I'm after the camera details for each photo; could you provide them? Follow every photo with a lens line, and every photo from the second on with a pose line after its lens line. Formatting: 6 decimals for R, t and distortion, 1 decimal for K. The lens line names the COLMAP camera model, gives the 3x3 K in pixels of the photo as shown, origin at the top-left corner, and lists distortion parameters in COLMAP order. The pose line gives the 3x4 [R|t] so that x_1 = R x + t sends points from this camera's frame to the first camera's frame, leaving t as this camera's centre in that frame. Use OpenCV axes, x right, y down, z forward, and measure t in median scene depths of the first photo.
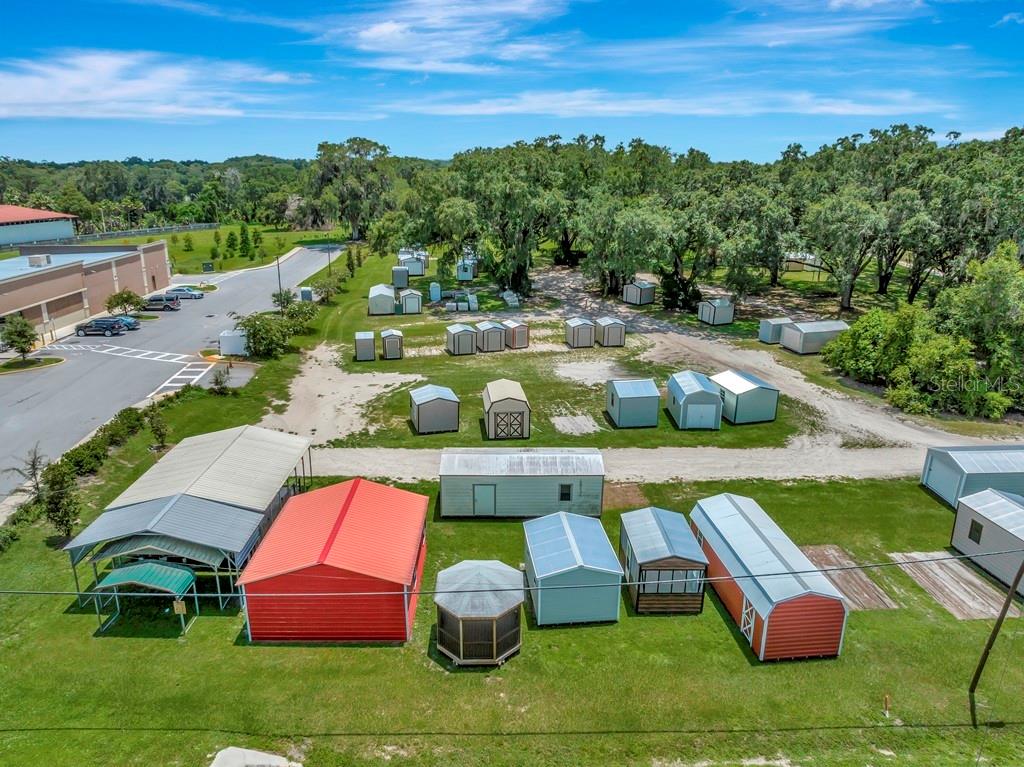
lens RADIAL K [[718.7, 0, 512.0], [0, 718.7, 383.5], [0, 0, 1]] dist [-0.038848, 0.001715]
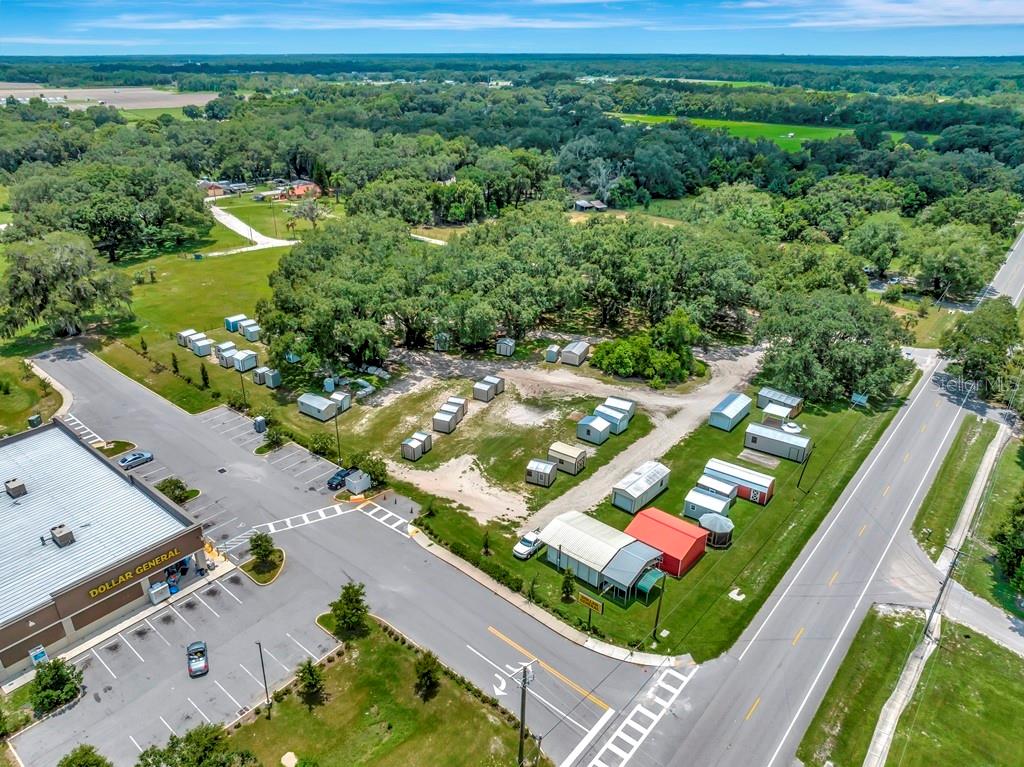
lens RADIAL K [[718.7, 0, 512.0], [0, 718.7, 383.5], [0, 0, 1]] dist [-0.038848, 0.001715]
pose [[0.665876, -0.316994, 0.675369, -1.320798], [0.216586, 0.948394, 0.231600, -0.620138], [-0.713932, -0.007942, 0.700170, -0.266947]]
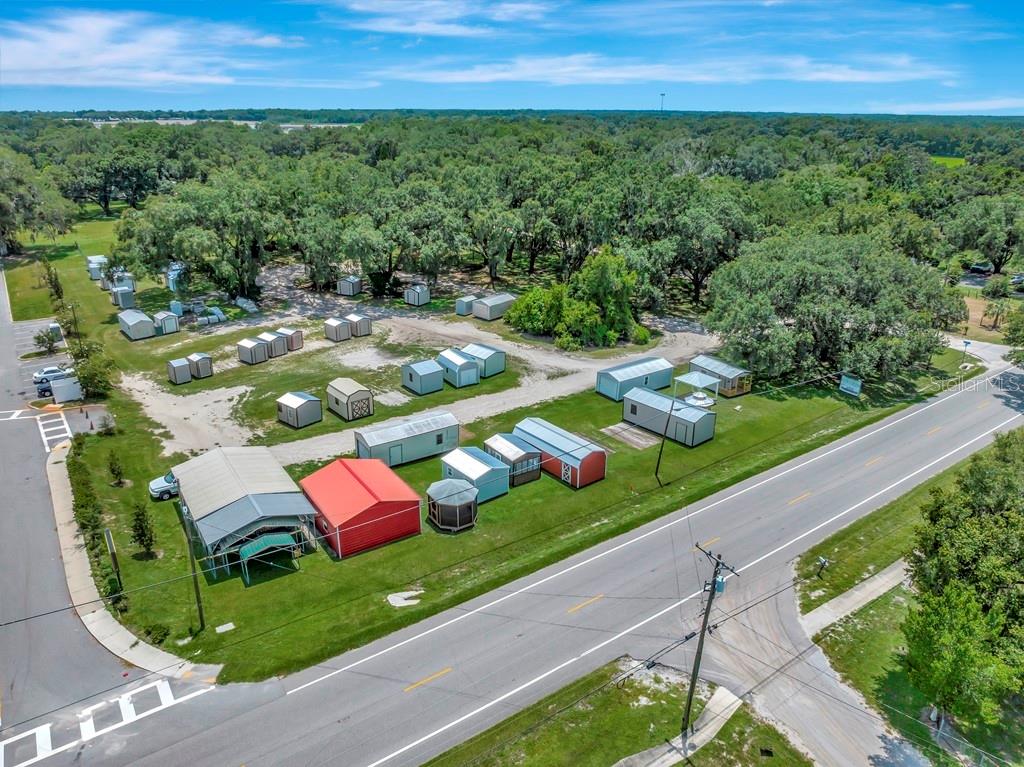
lens RADIAL K [[718.7, 0, 512.0], [0, 718.7, 383.5], [0, 0, 1]] dist [-0.038848, 0.001715]
pose [[0.837413, -0.196222, 0.510133, -0.443506], [0.157590, 0.980380, 0.118410, -0.107471], [-0.523359, -0.018766, 0.851906, -0.380203]]
